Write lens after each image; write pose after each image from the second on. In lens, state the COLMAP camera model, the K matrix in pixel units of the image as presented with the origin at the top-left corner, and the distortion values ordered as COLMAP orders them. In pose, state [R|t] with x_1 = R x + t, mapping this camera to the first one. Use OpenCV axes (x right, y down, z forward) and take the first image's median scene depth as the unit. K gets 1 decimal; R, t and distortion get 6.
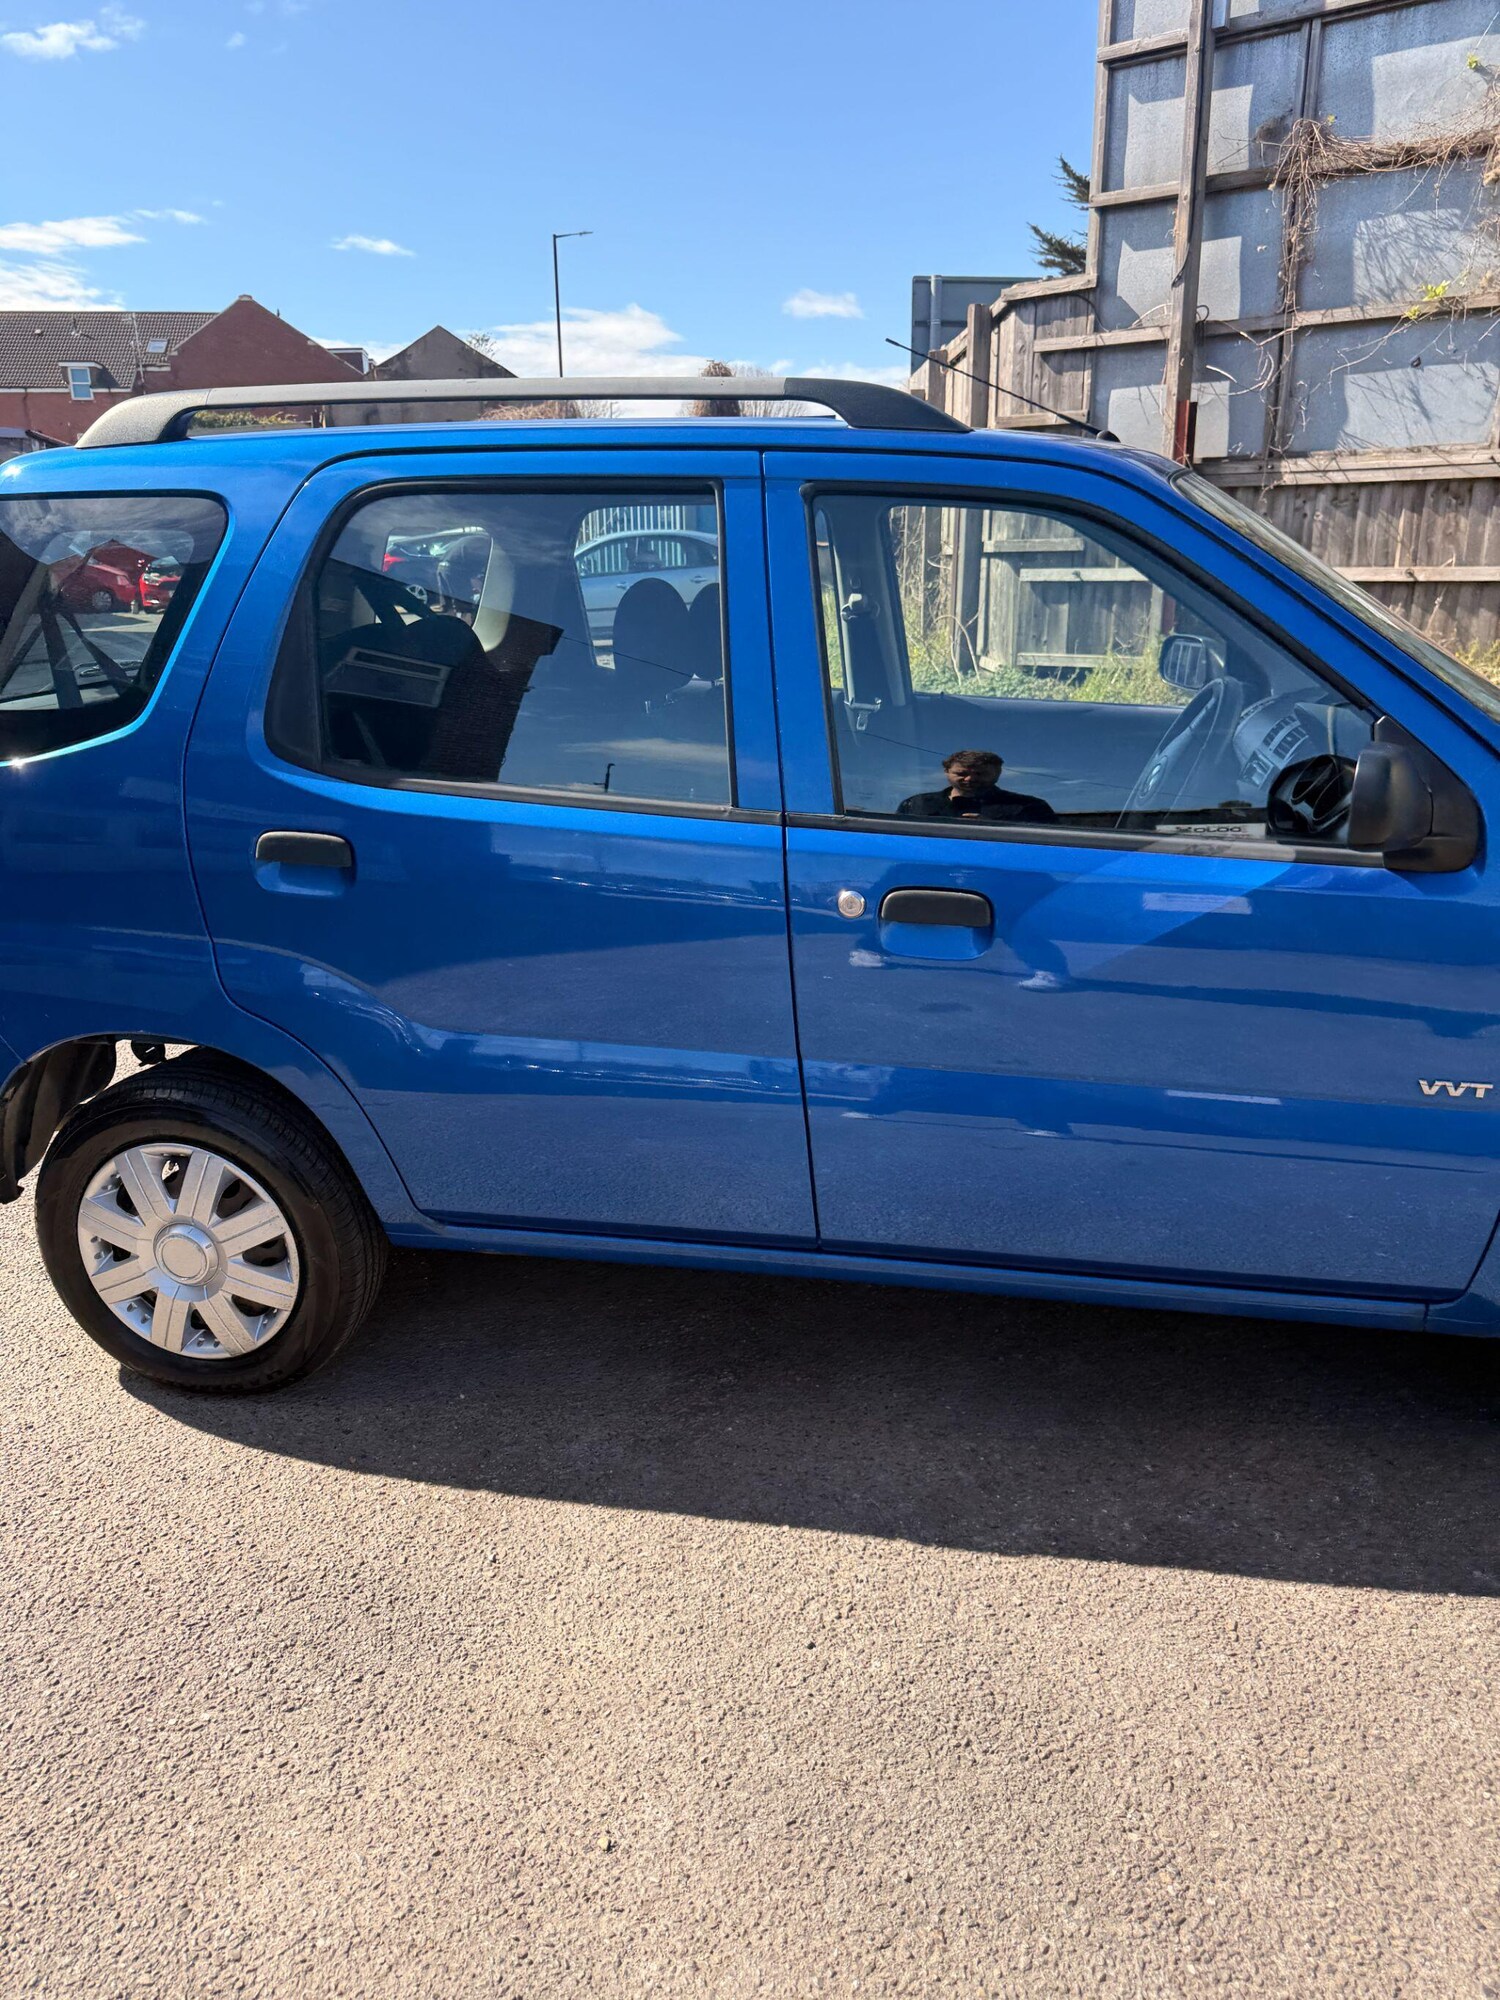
lens RADIAL K [[1403.3, 0, 750.0], [0, 1403.3, 1000.0], [0, 0, 1]] dist [0.029373, -0.039454]
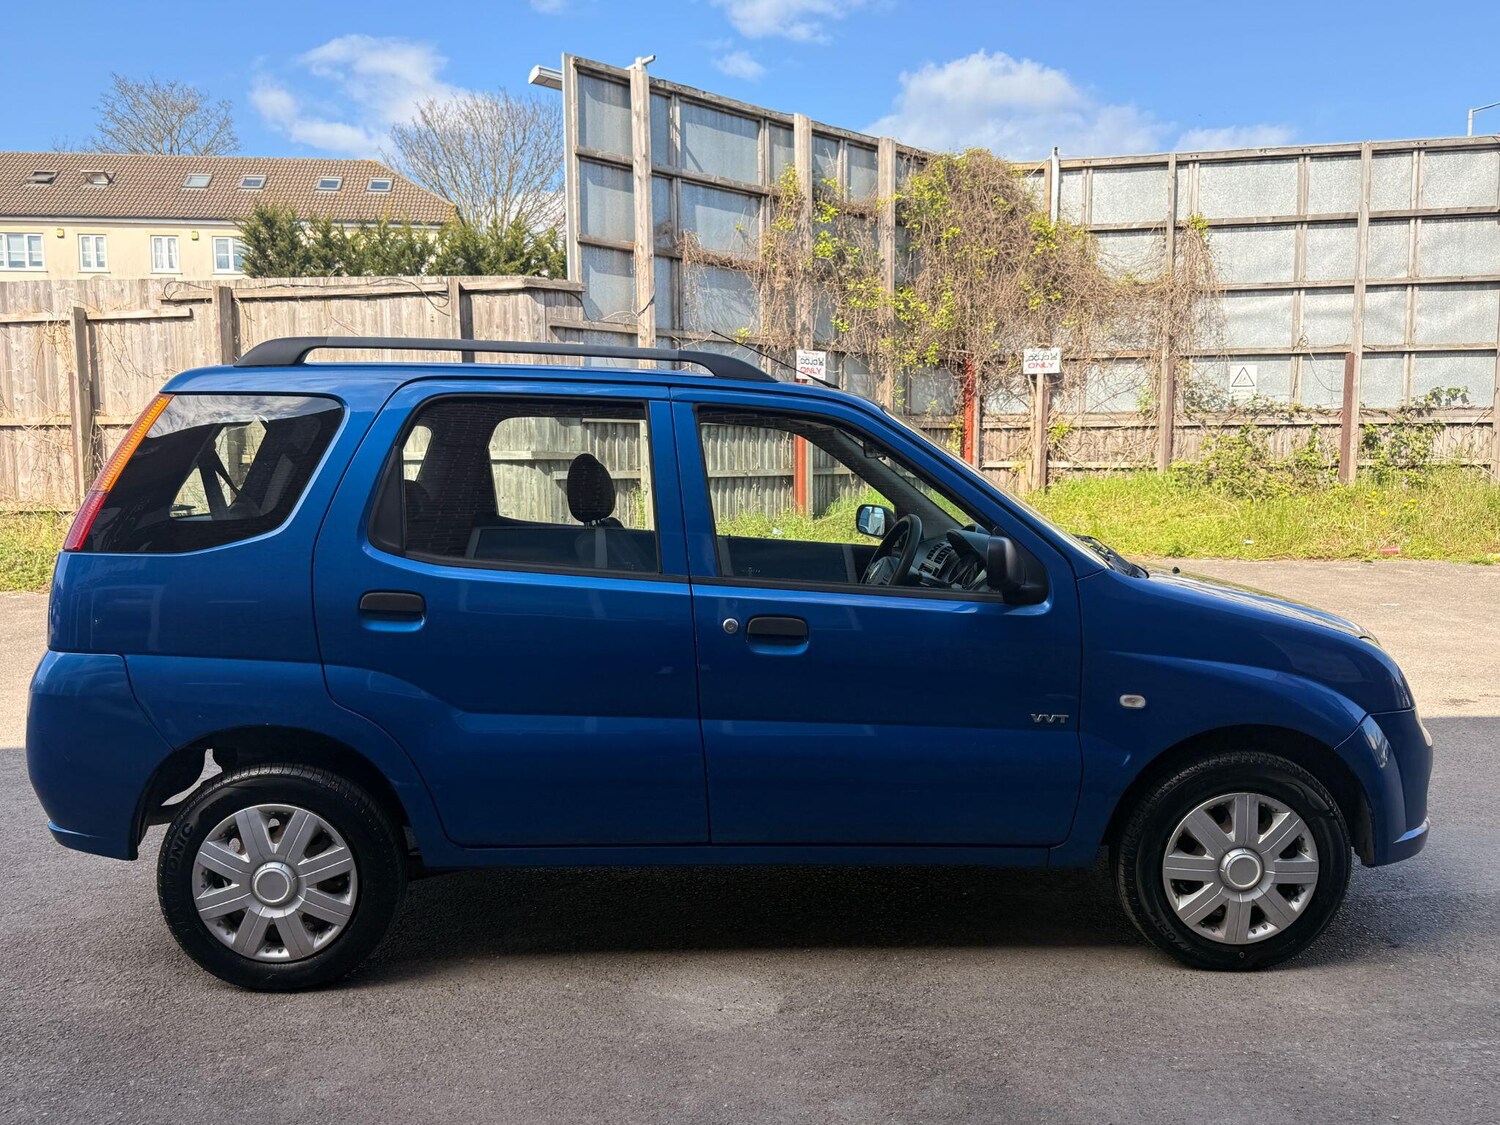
lens RADIAL K [[1195.3, 0, 744.8], [0, 1195.3, 580.7], [0, 0, 1]] dist [0.149638, -0.271578]
pose [[0.145009, -0.085891, 0.985695, -1.125683], [0.306375, 0.951160, 0.037810, -0.230726], [-0.940801, 0.296509, 0.164242, 0.796036]]
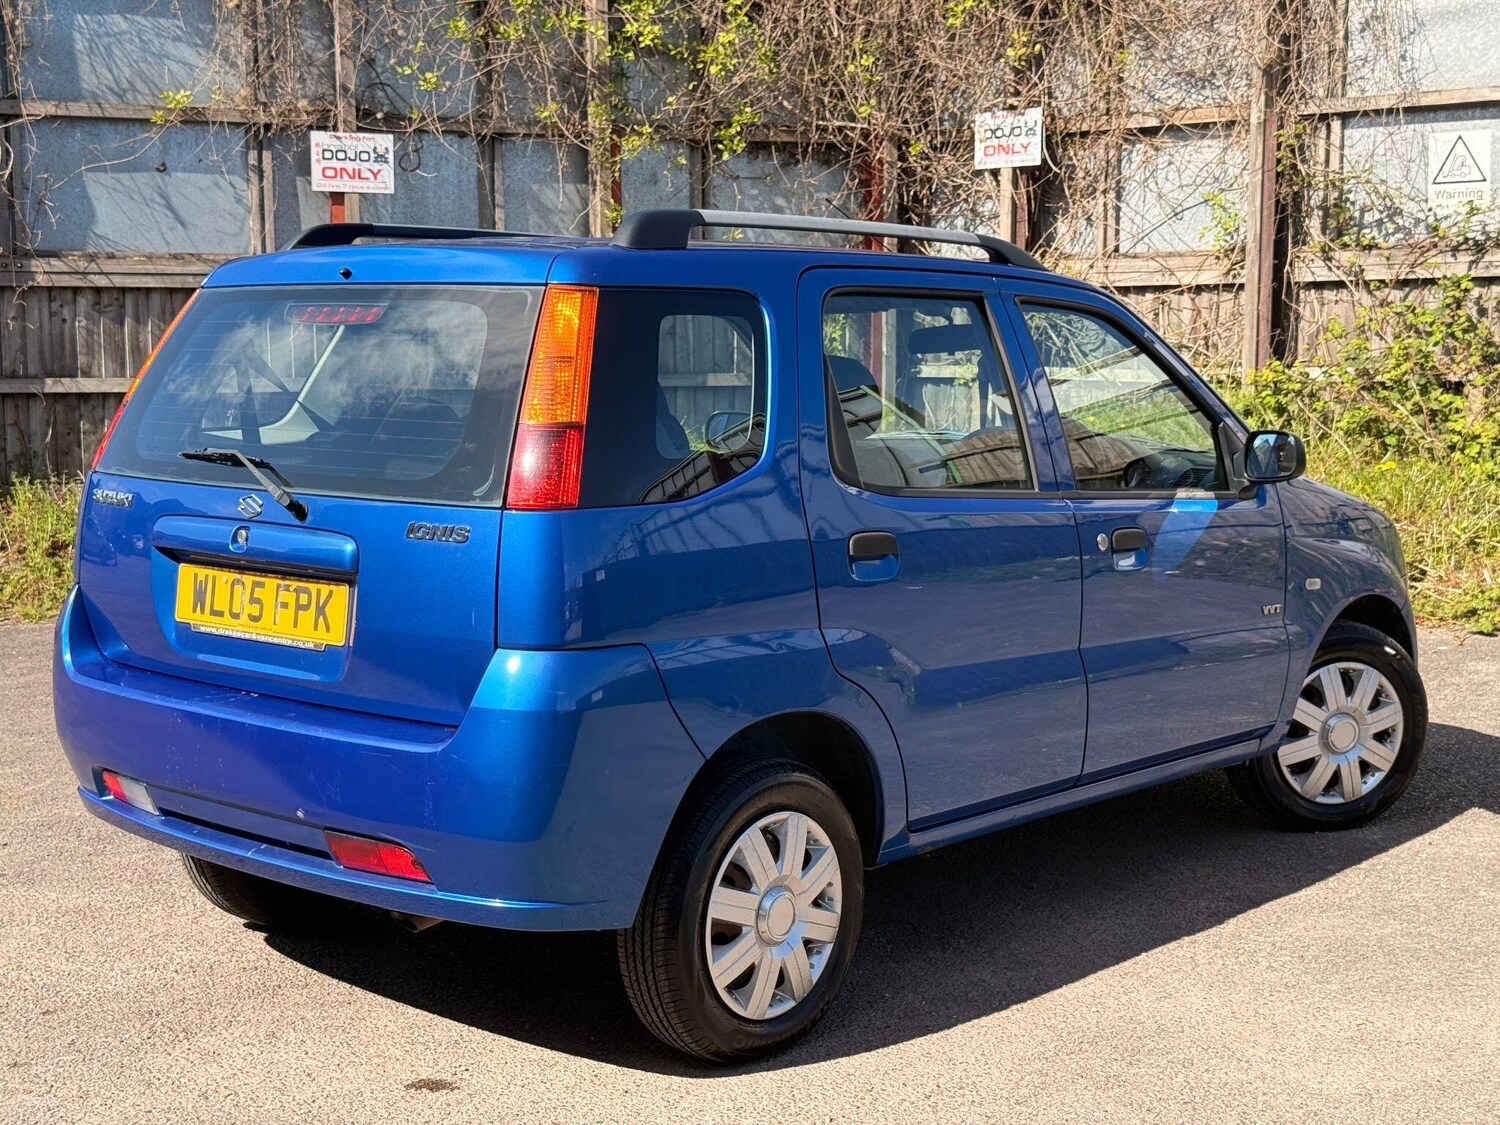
lens RADIAL K [[2086.1, 0, 753.2], [0, 2086.1, 586.1], [0, 0, 1]] dist [0.207473, -0.543170]
pose [[0.519780, -0.084462, 0.850115, -0.540084], [0.259300, 0.963754, -0.062789, 0.006563], [-0.813998, 0.253072, 0.522841, 0.013222]]
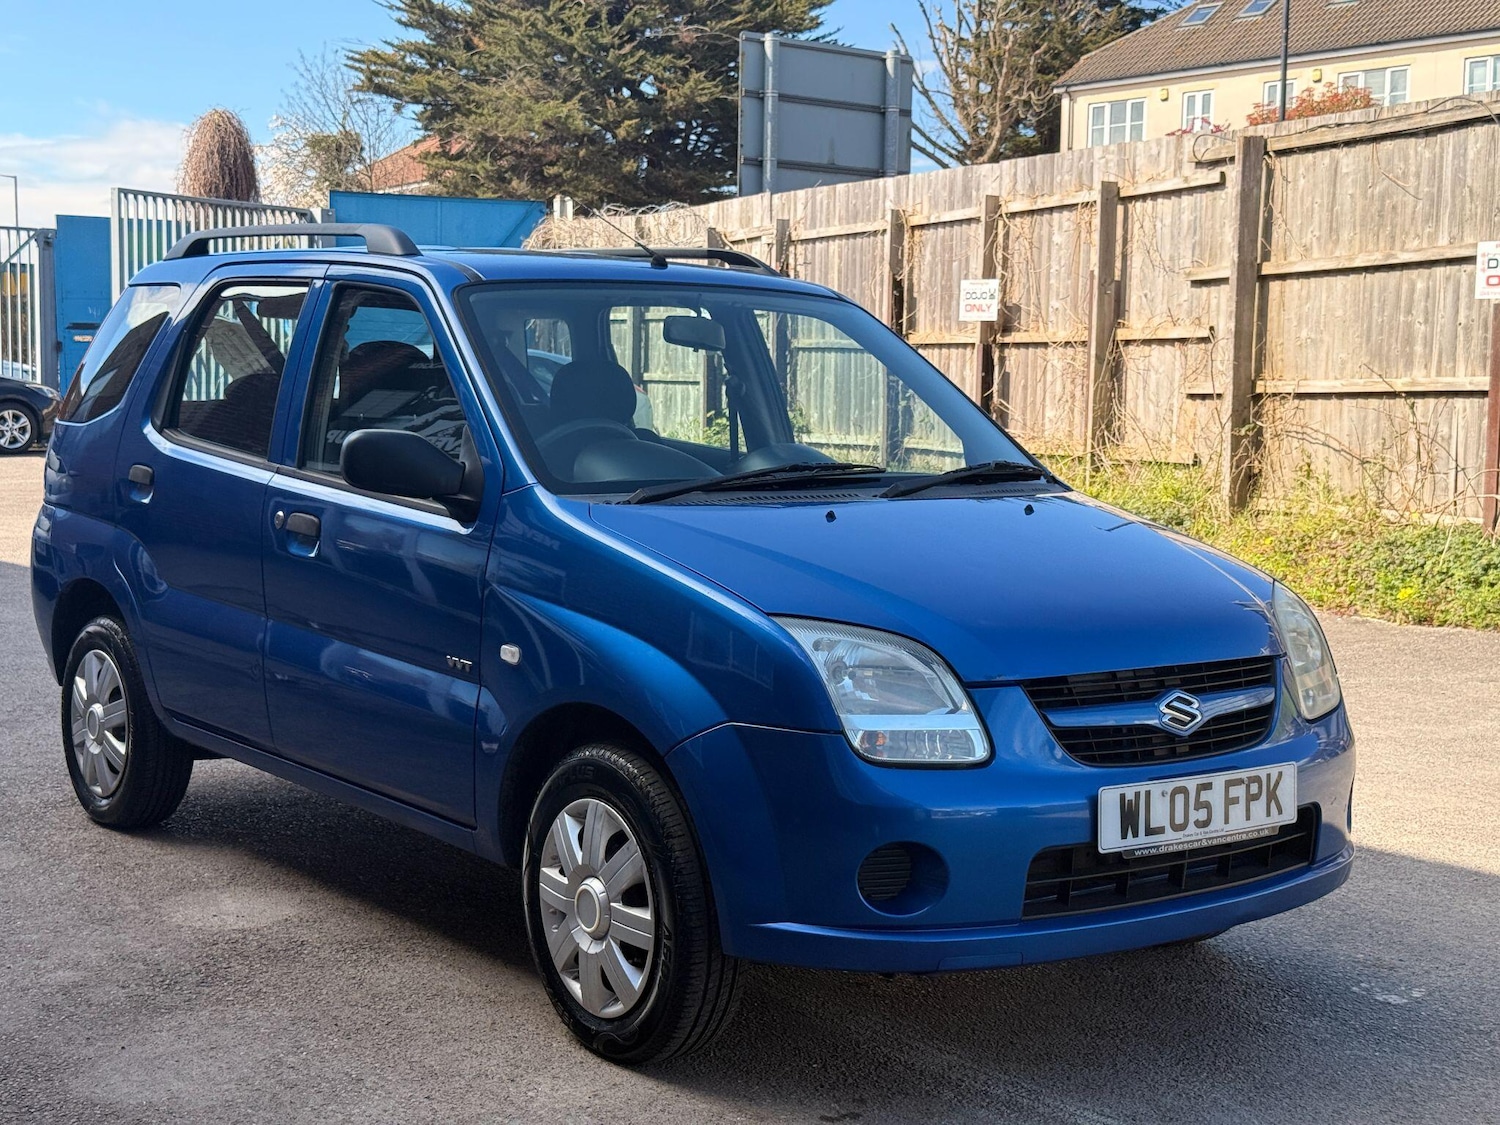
lens RADIAL K [[2086.1, 0, 753.2], [0, 2086.1, 586.1], [0, 0, 1]] dist [0.207473, -0.543170]
pose [[0.888131, -0.007087, 0.459535, -0.916593], [0.107084, 0.975552, -0.191913, -0.055739], [-0.446940, 0.219653, 0.867178, 0.286885]]
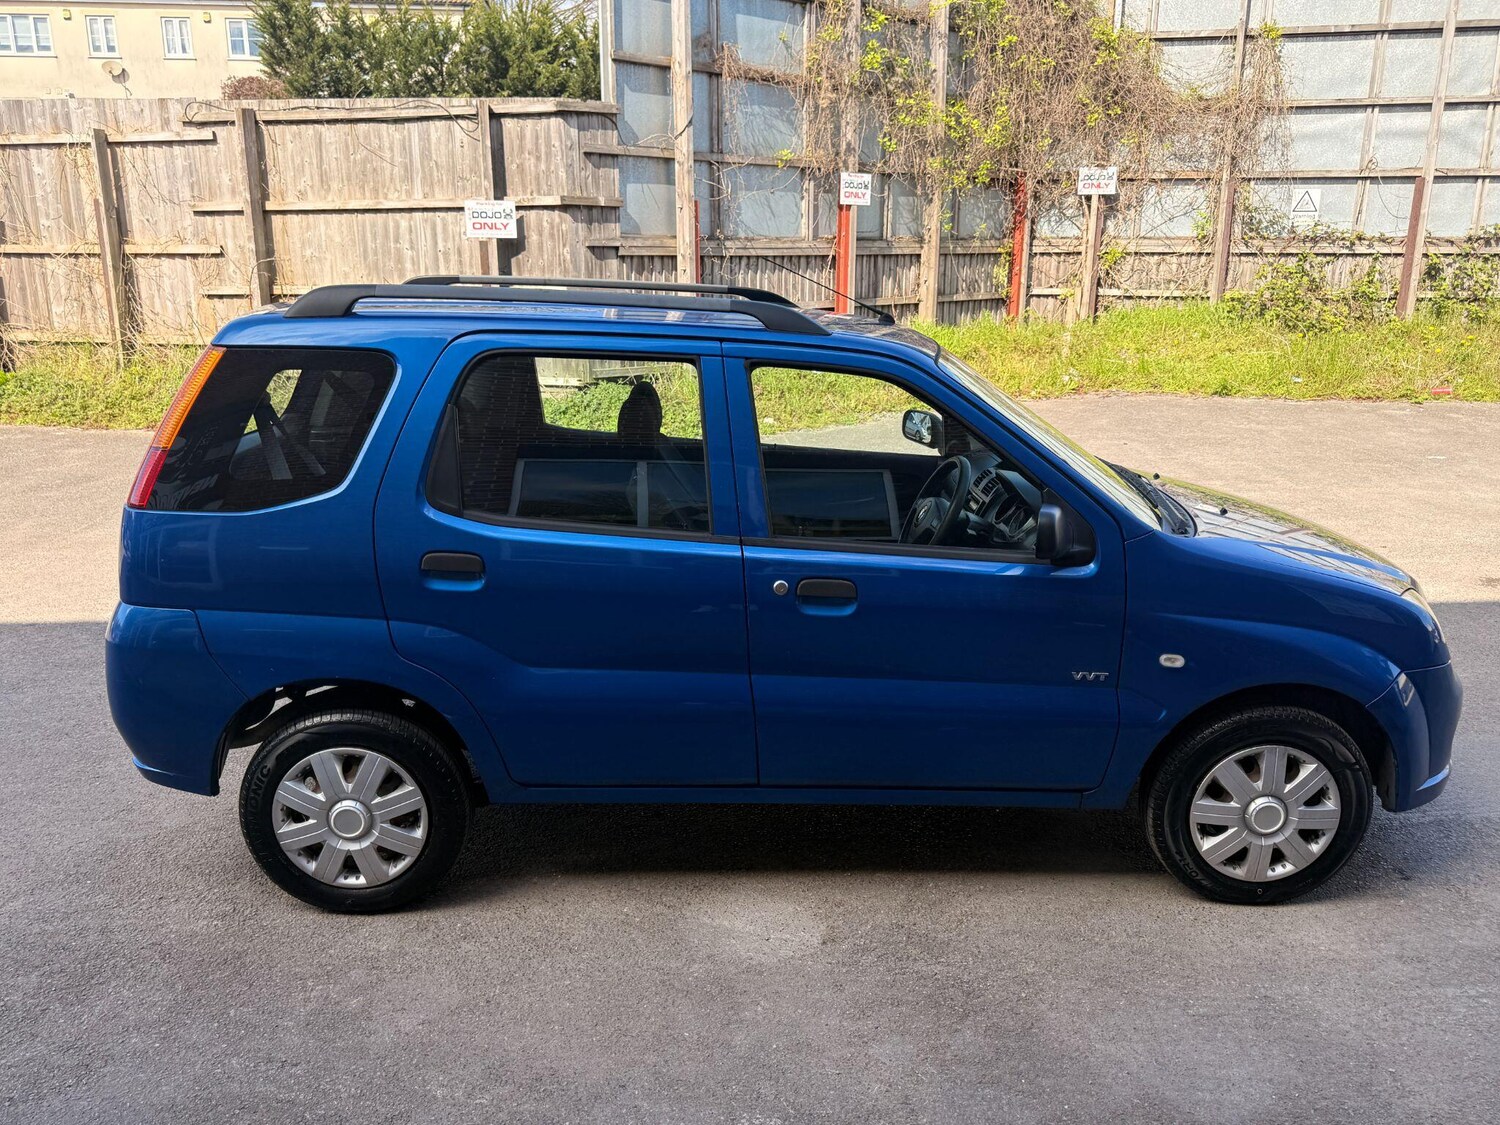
lens RADIAL K [[1201.1, 0, 758.1], [0, 1201.1, 581.5], [0, 0, 1]] dist [0.064494, -0.081635]
pose [[0.163517, -0.246507, 0.955247, -1.122934], [0.299257, 0.935050, 0.190069, -0.280597], [-0.940057, 0.254785, 0.226665, 0.785857]]
